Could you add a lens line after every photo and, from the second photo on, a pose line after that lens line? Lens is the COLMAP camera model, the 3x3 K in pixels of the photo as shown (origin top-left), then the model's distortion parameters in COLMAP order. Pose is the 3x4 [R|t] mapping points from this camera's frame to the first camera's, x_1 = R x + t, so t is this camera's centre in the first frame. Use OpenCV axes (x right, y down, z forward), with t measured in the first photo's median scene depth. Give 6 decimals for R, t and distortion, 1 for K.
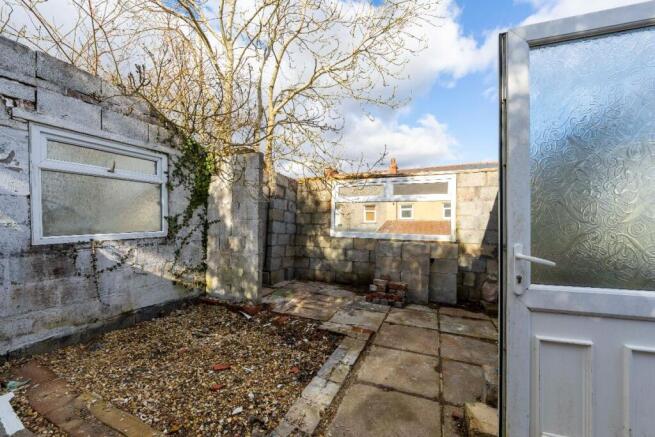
lens RADIAL K [[261.0, 0, 327.2], [0, 261.0, 219.0], [0, 0, 1]] dist [-0.003340, -0.000342]
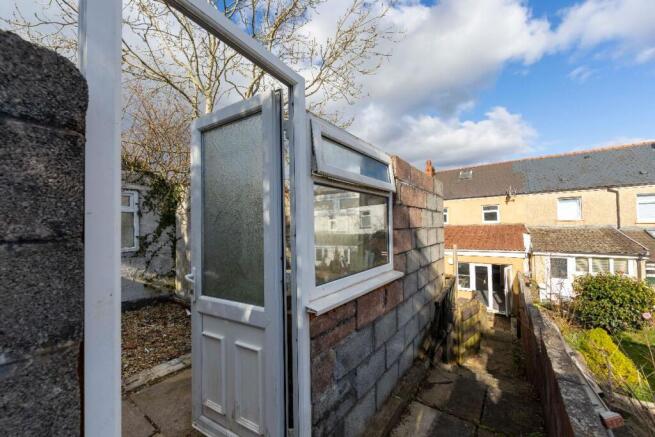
lens RADIAL K [[255.8, 0, 324.4], [0, 255.8, 219.2], [0, 0, 1]] dist [-0.015205, -0.000256]
pose [[0.976755, -0.028544, -0.212449, 0.585521], [0.024236, 0.999445, -0.022855, -0.041503], [0.212983, 0.017174, 0.976905, -0.080305]]
